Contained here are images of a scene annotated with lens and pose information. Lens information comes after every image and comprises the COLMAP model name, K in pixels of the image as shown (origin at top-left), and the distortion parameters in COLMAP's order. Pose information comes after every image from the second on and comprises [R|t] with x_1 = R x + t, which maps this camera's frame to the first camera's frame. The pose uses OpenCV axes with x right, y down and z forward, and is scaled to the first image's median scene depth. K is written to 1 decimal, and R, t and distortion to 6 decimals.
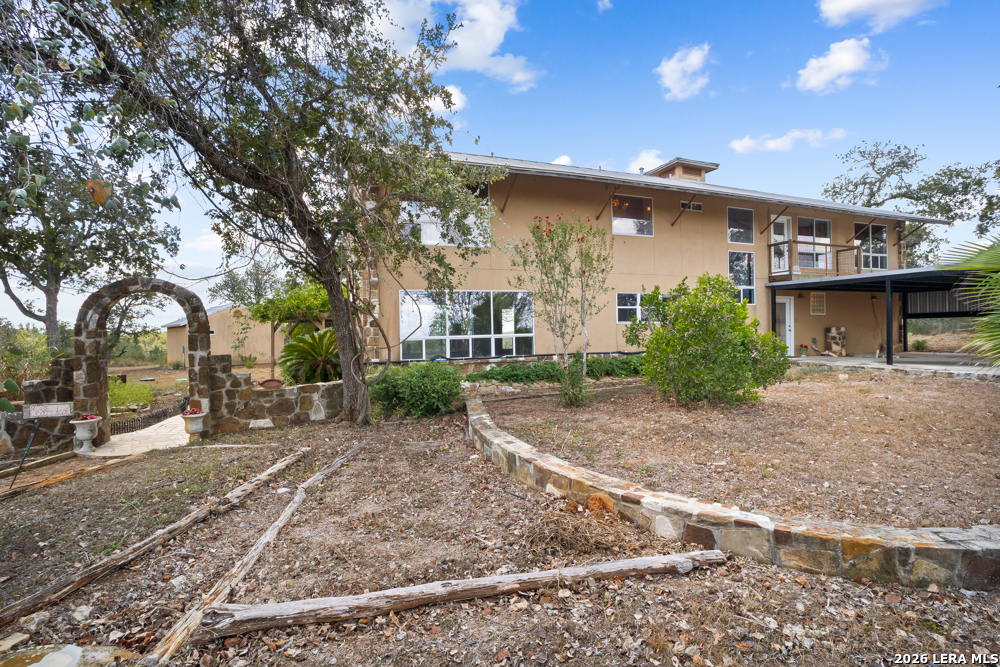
lens RADIAL K [[493.1, 0, 499.8], [0, 493.1, 337.7], [0, 0, 1]] dist [-0.066585, 0.027556]
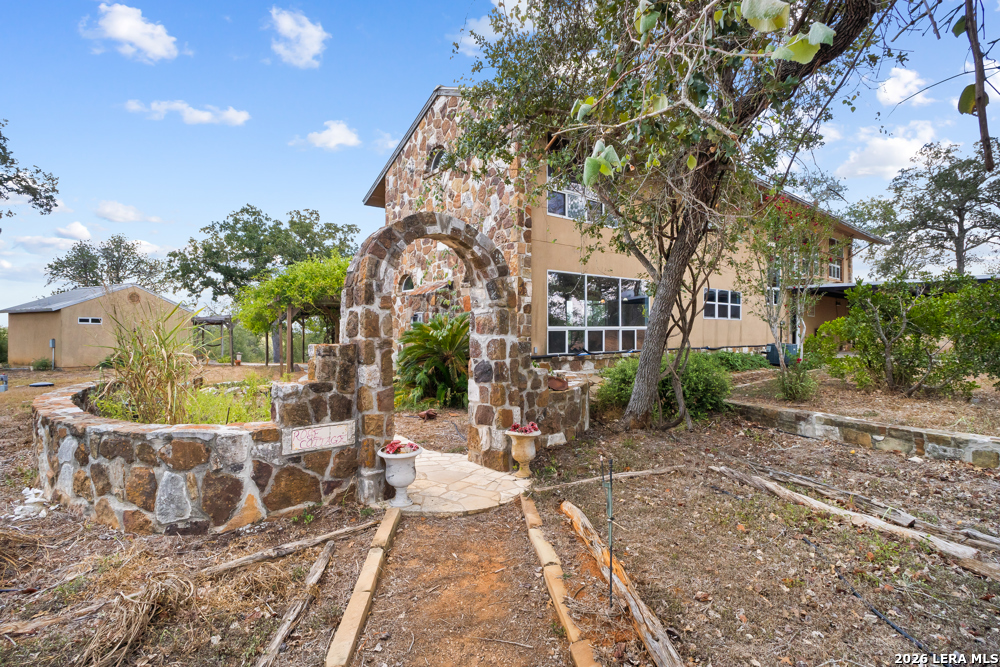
lens RADIAL K [[493.1, 0, 499.8], [0, 493.1, 337.7], [0, 0, 1]] dist [-0.066585, 0.027556]
pose [[0.949989, 0.014122, 0.311963, -0.915239], [-0.013923, 0.999899, -0.002865, 0.036135], [-0.311971, -0.001622, 0.950090, 0.393055]]
